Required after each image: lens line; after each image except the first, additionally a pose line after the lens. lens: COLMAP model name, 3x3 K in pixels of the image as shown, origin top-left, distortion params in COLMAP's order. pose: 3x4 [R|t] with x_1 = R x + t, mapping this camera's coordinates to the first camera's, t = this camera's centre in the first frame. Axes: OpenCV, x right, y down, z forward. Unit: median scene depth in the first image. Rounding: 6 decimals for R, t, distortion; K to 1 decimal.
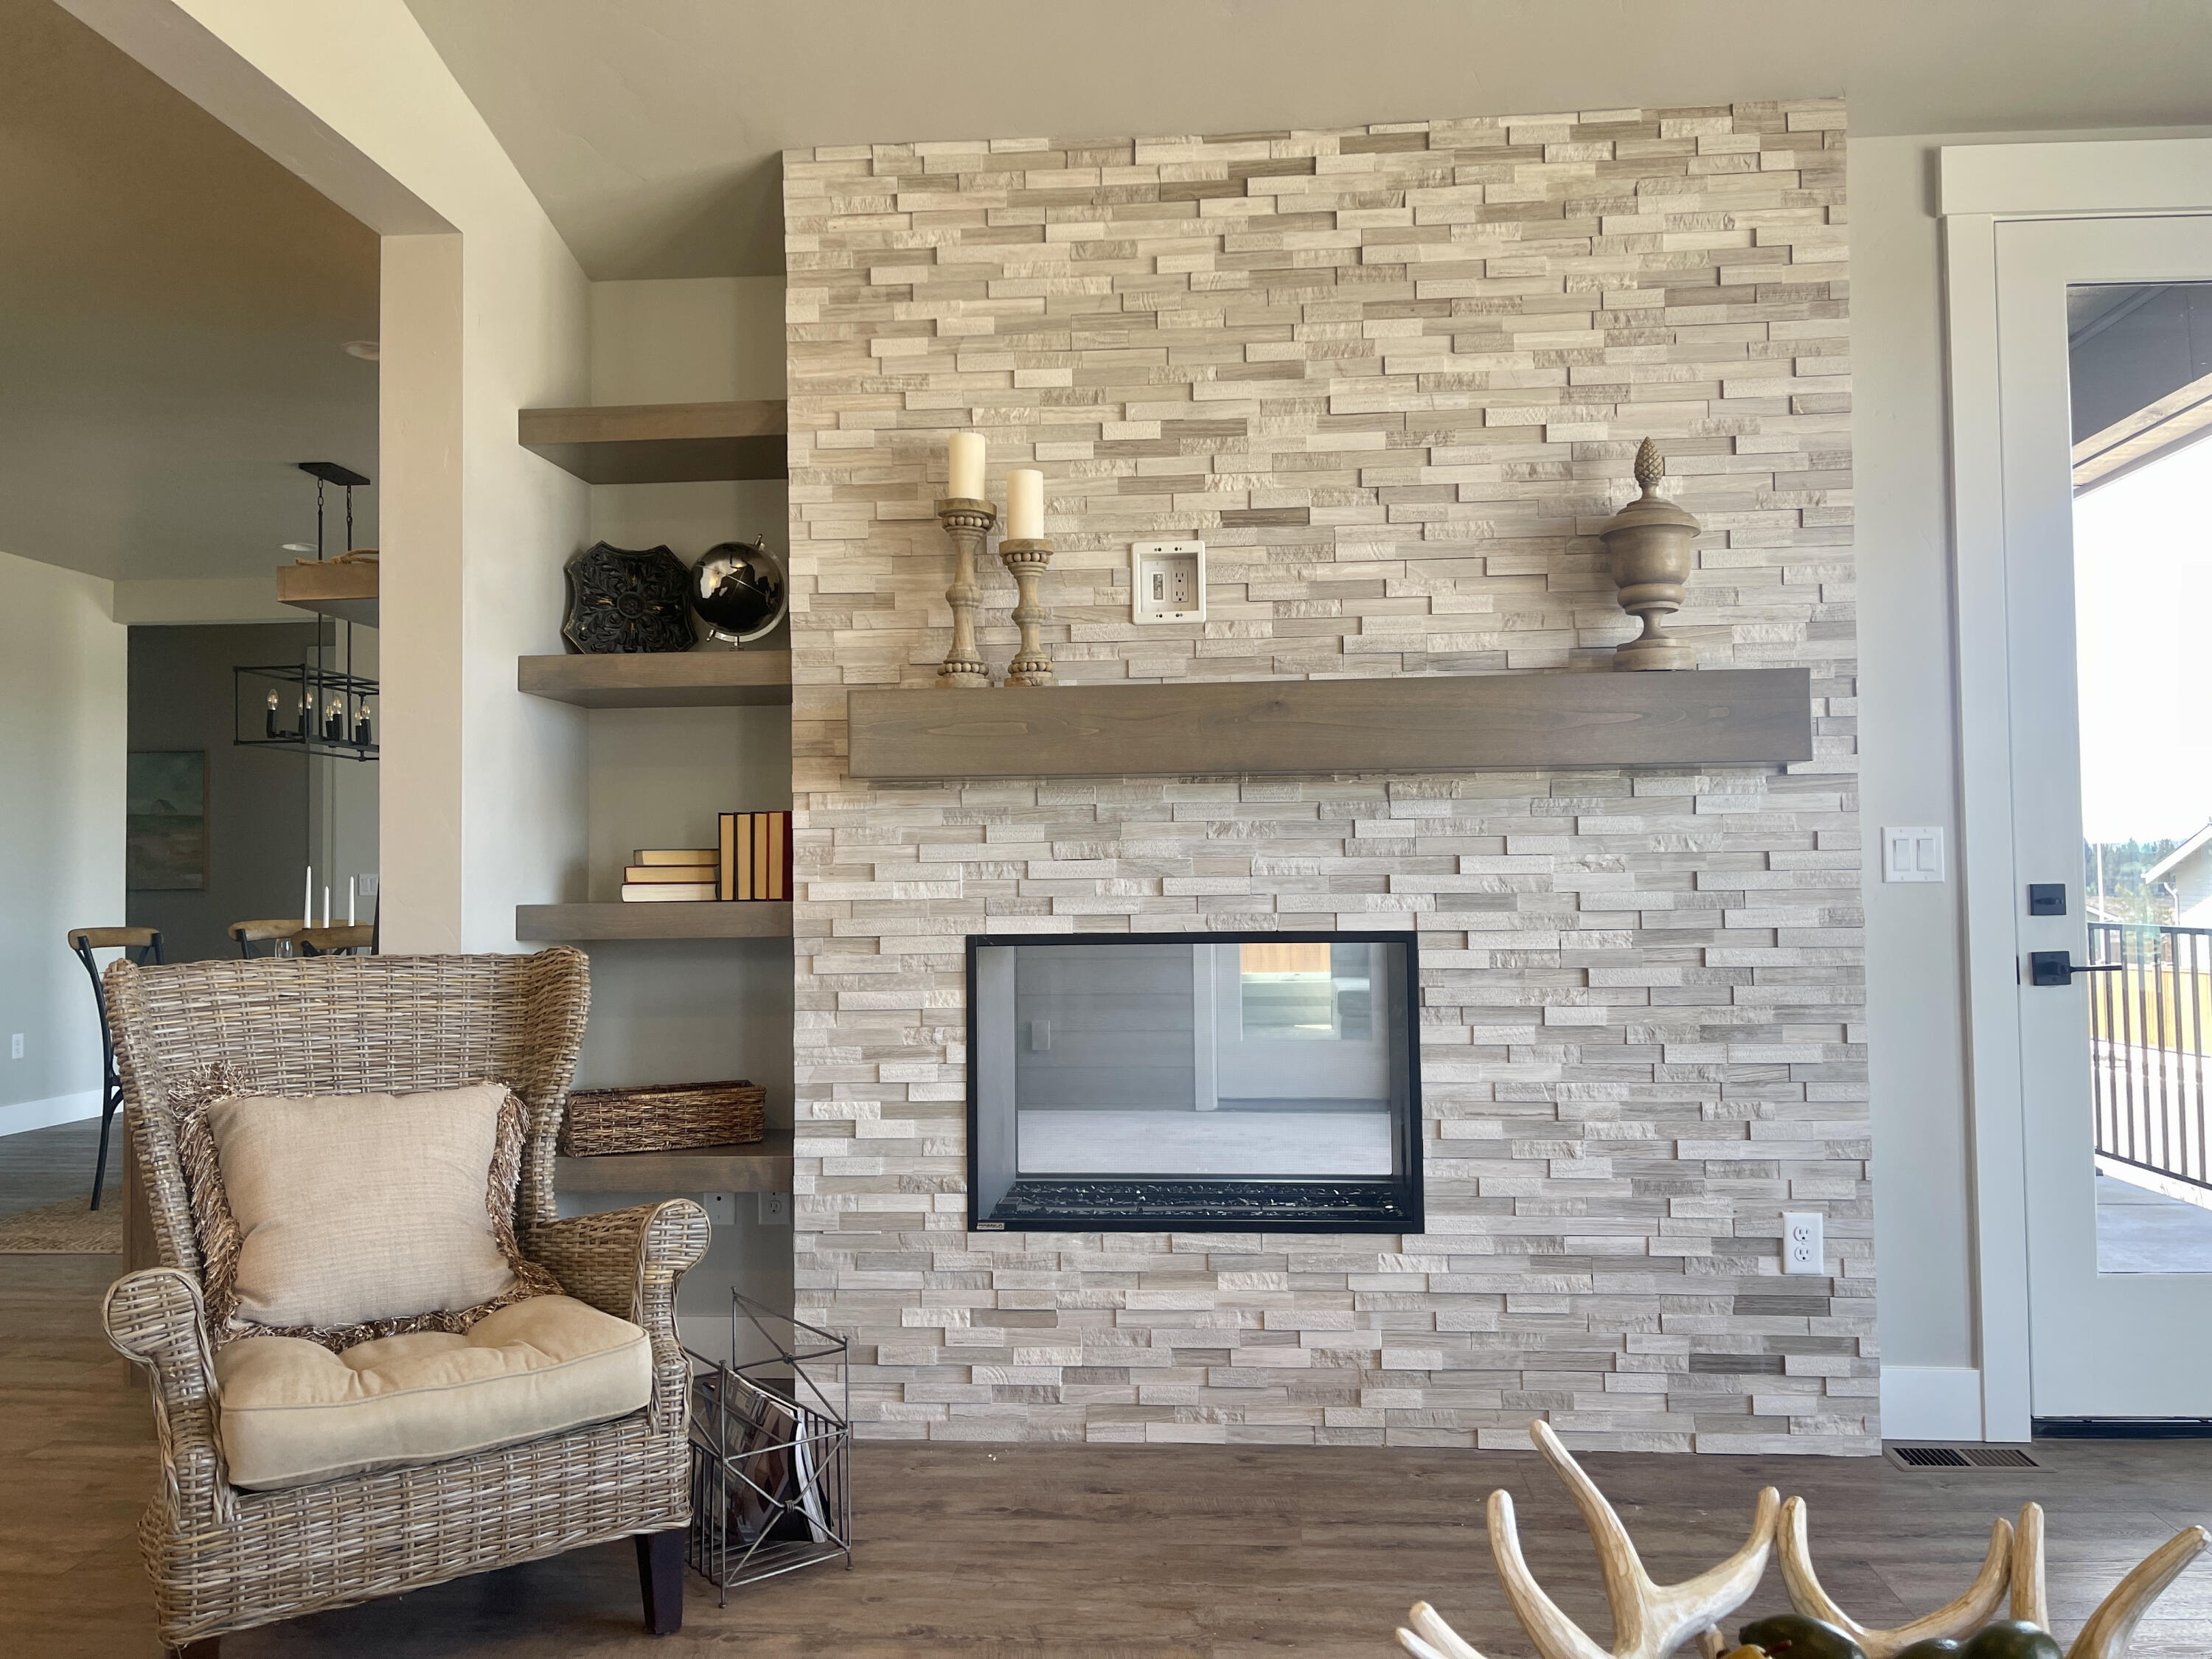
lens RADIAL K [[1659.1, 0, 1108.6], [0, 1659.1, 817.9], [0, 0, 1]] dist [0.058494, -0.052498]
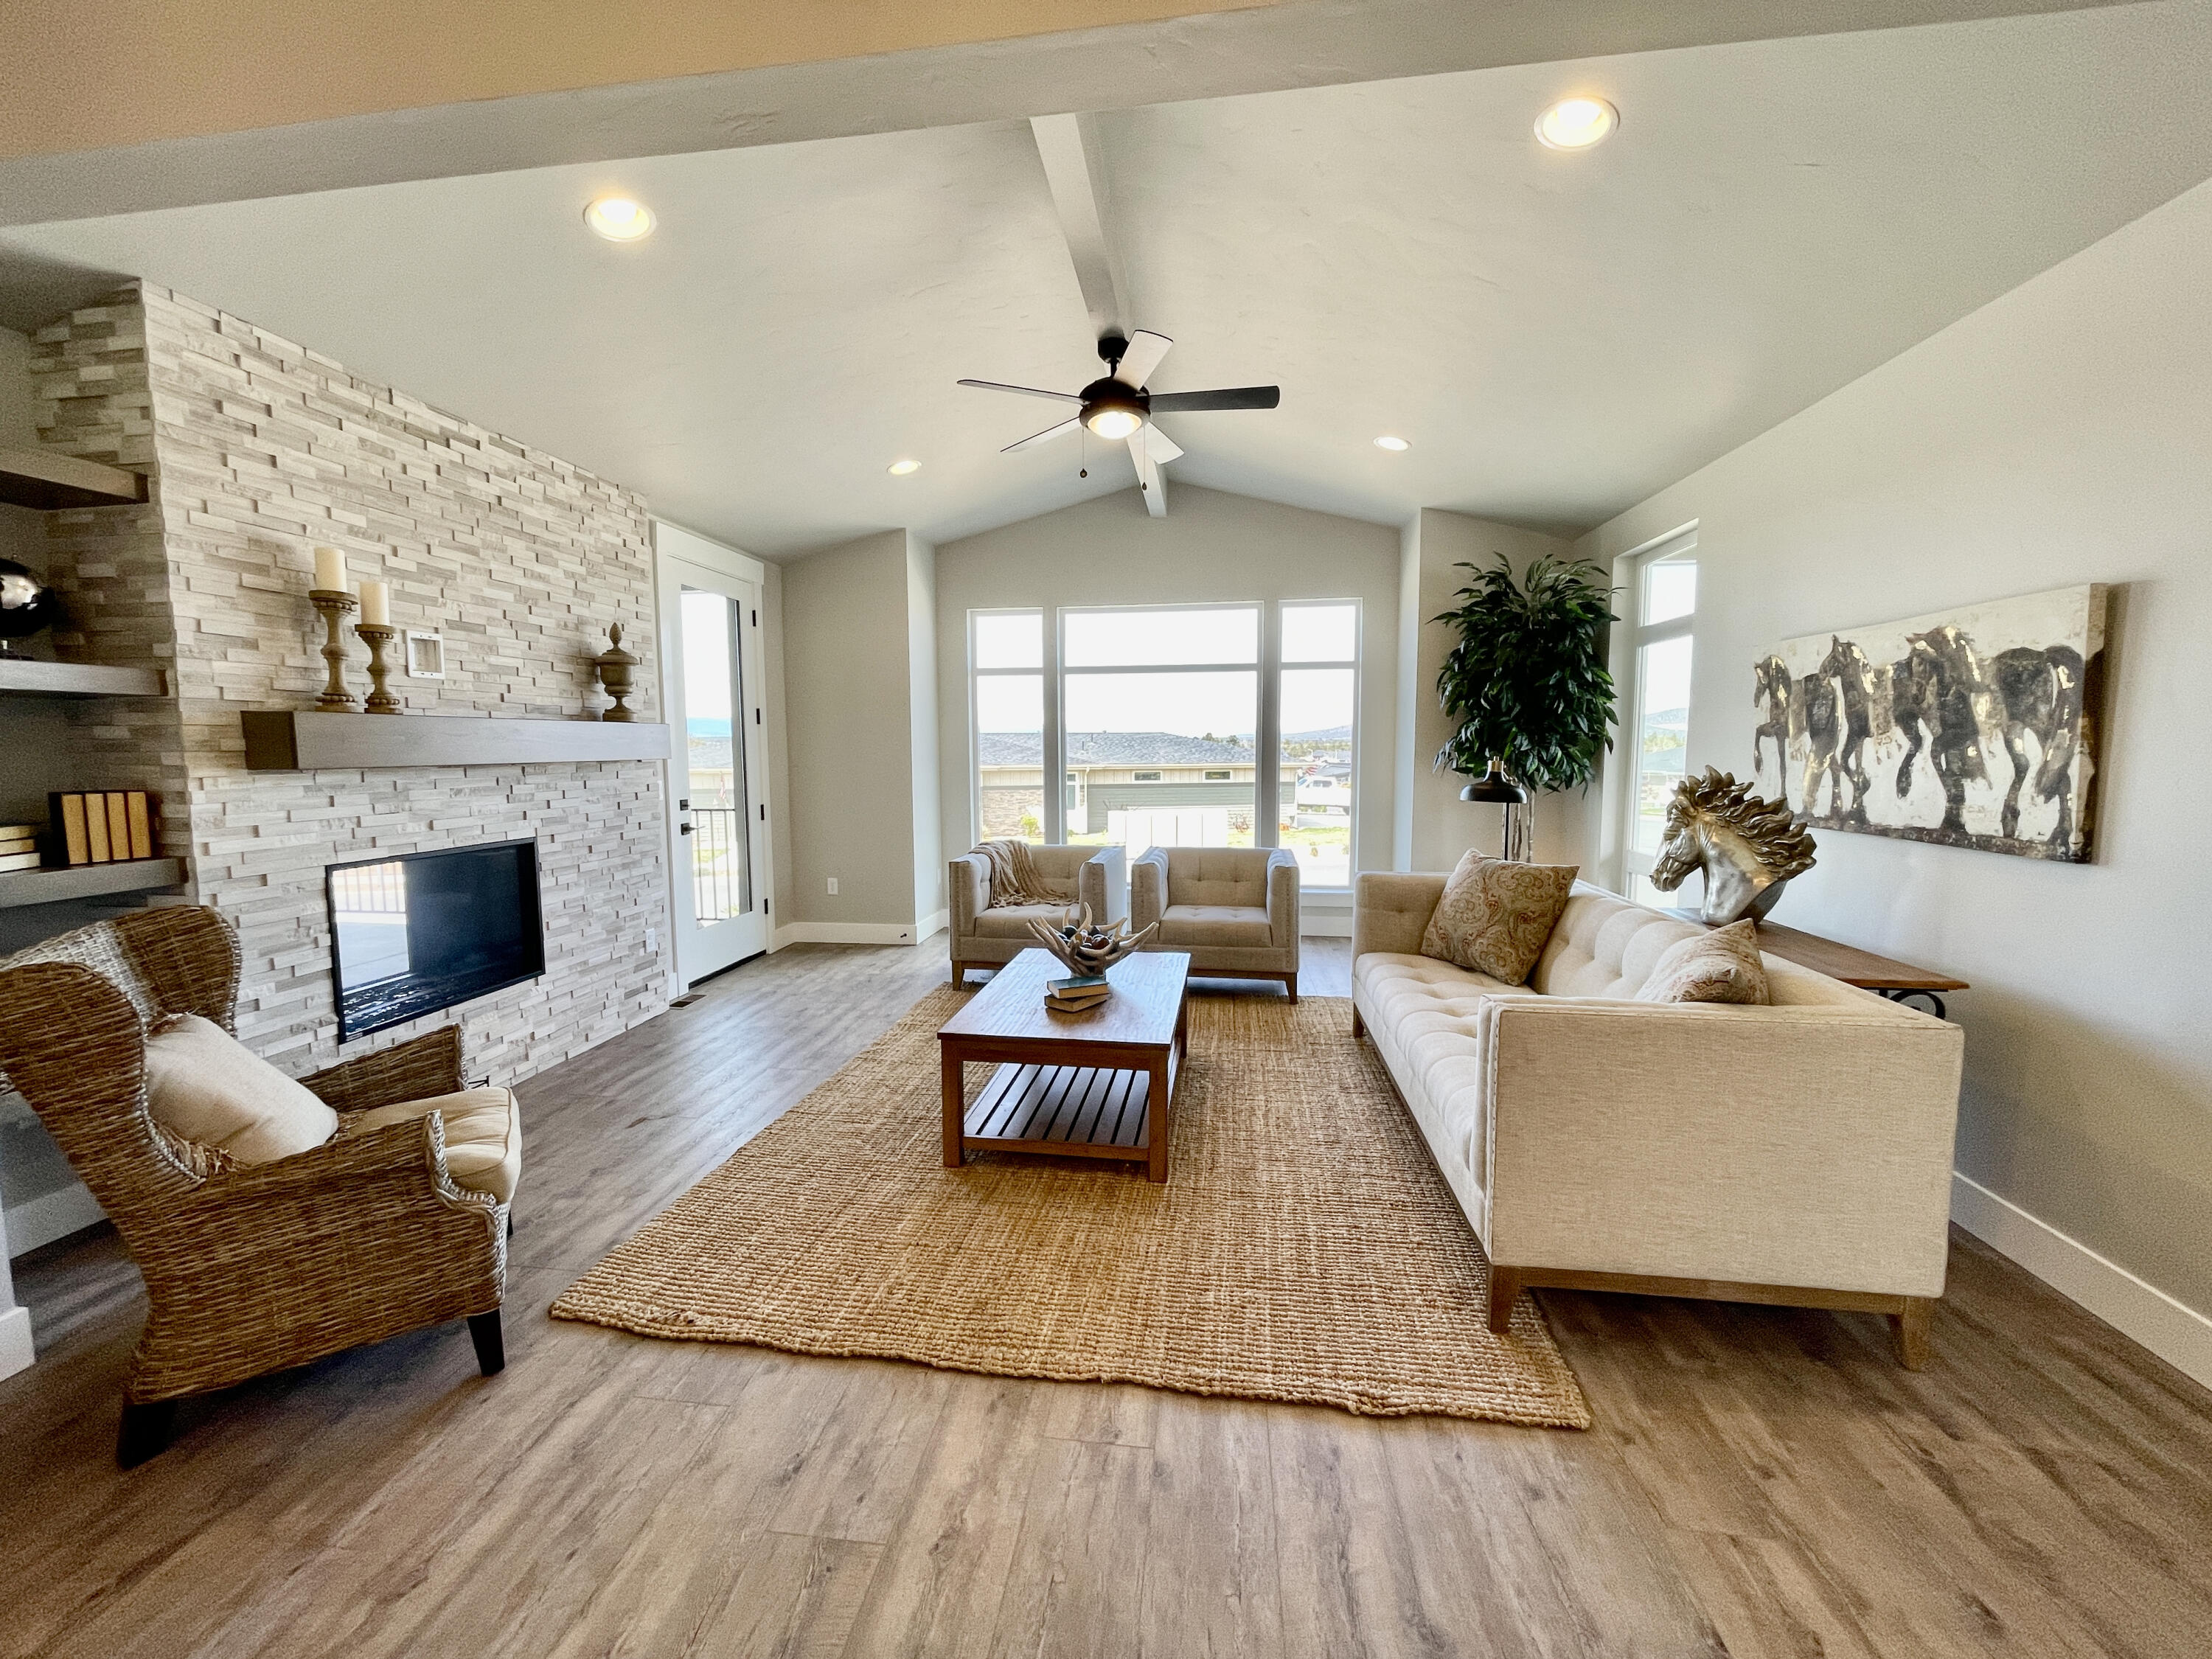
lens RADIAL K [[888.4, 0, 1092.8], [0, 888.4, 819.4], [0, 0, 1]] dist [-0.003435, 0.002493]
pose [[0.060503, -0.072797, 0.995510, -0.884676], [-0.035467, 0.996550, 0.075029, -0.063160], [-0.997538, -0.039847, 0.057712, 0.221346]]
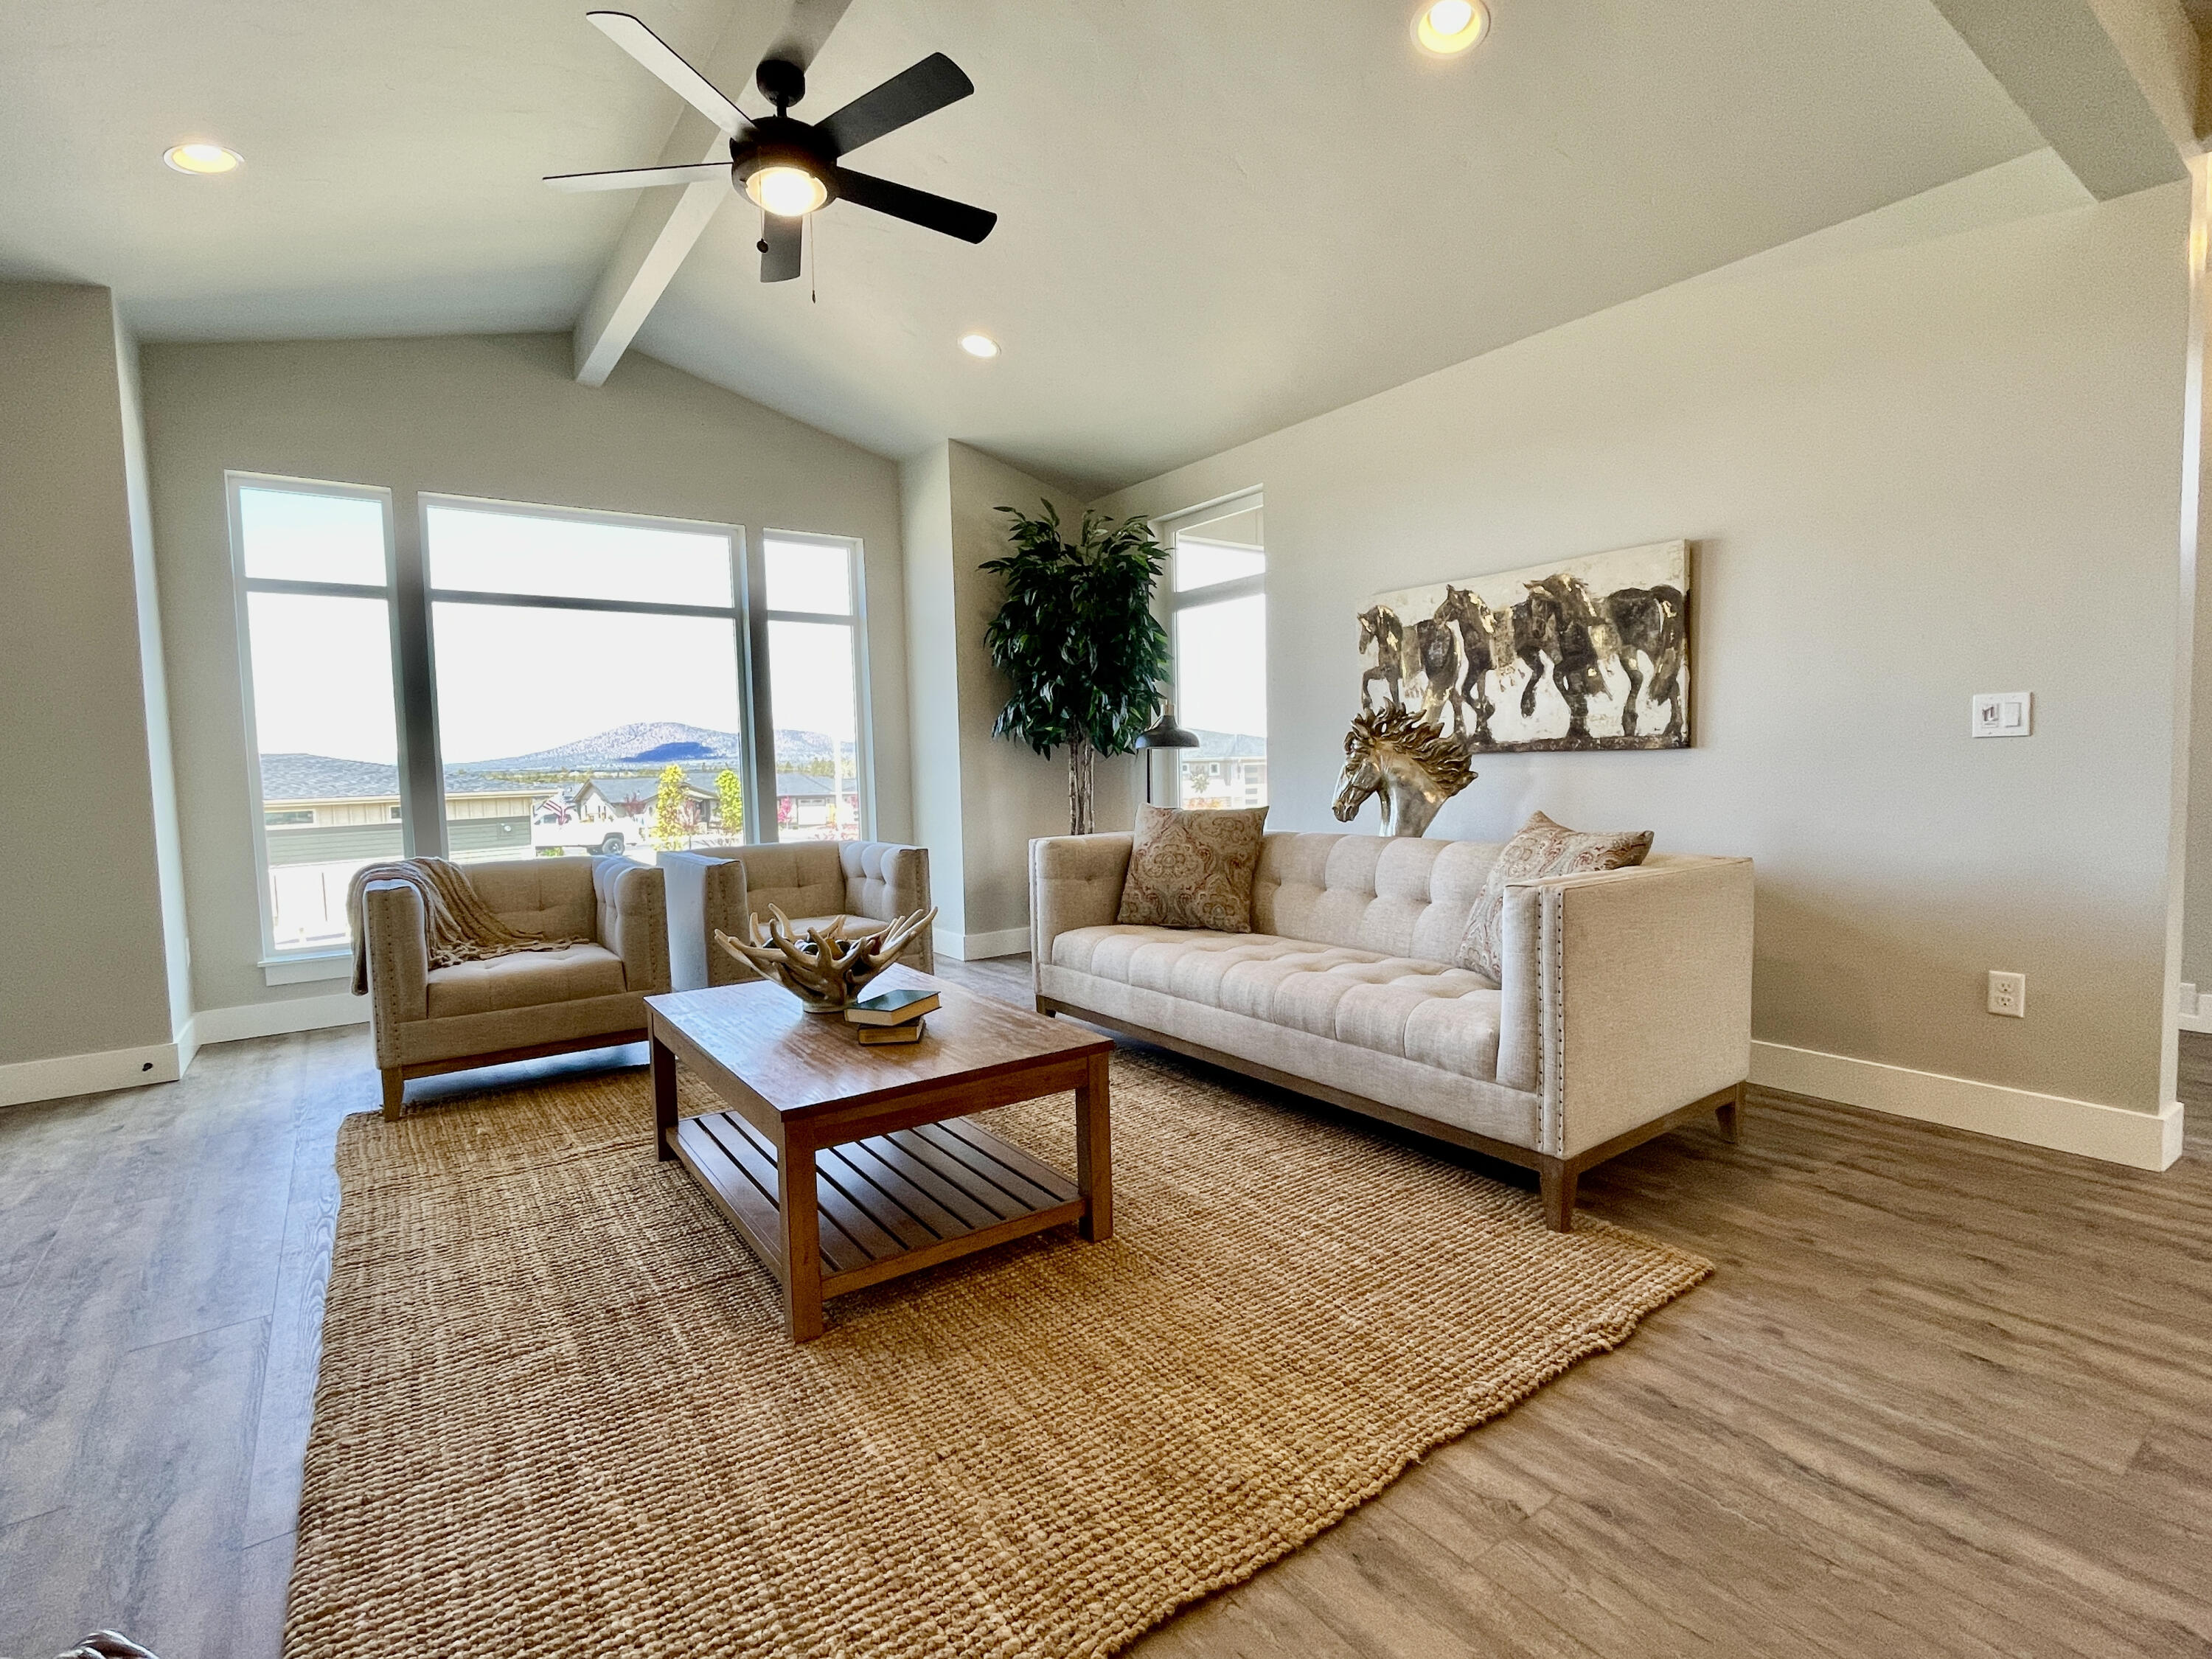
lens RADIAL K [[1039.7, 0, 1091.5], [0, 1039.7, 821.9], [0, 0, 1]] dist [-0.003906, 0.003660]
pose [[-0.642779, -0.018404, 0.765831, -0.605494], [0.002249, 0.999662, 0.025910, 0.036181], [-0.766048, 0.018377, -0.642520, 0.637059]]
